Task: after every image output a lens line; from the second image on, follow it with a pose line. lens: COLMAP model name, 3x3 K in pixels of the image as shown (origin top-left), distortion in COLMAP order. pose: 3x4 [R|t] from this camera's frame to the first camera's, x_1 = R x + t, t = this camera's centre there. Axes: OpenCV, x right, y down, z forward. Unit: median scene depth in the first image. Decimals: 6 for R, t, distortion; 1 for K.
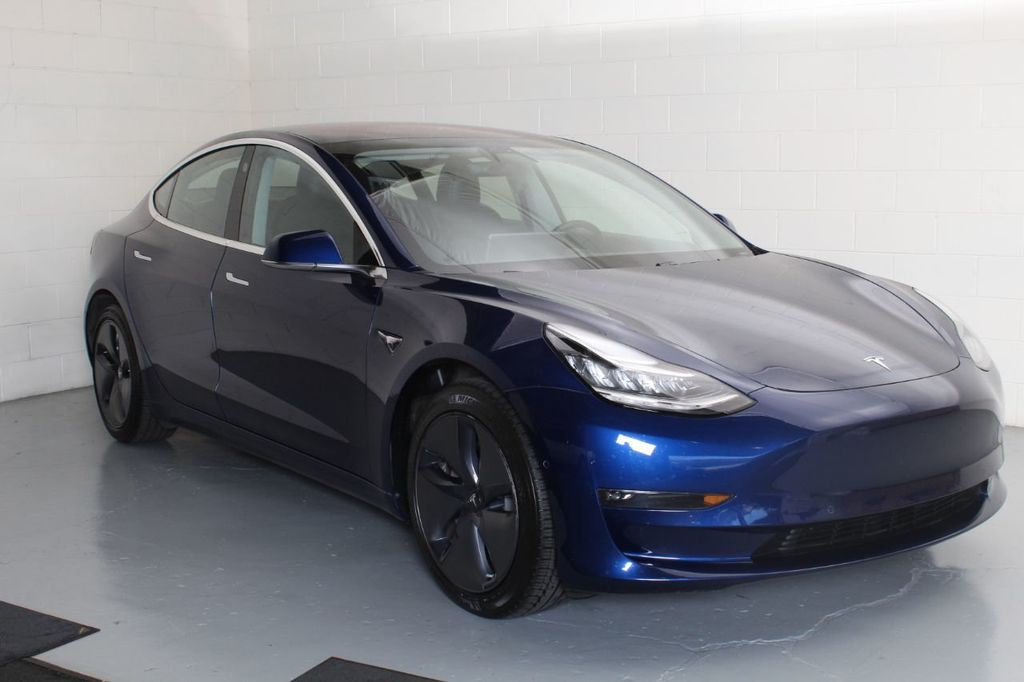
lens RADIAL K [[1262.1, 0, 514.8], [0, 1262.1, 376.3], [0, 0, 1]] dist [0.001186, 0.003593]
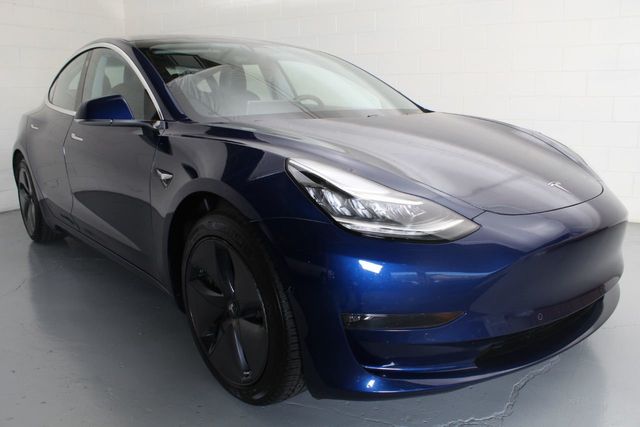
lens RADIAL K [[493.4, 0, 320.0], [0, 493.4, 213.5], [0, 0, 1]] dist [-0.113934, 0.005178]
pose [[0.996275, -0.029530, 0.081021, 0.016339], [0.024911, 0.998039, 0.057431, -0.017753], [-0.082558, -0.055199, 0.995056, 0.557859]]
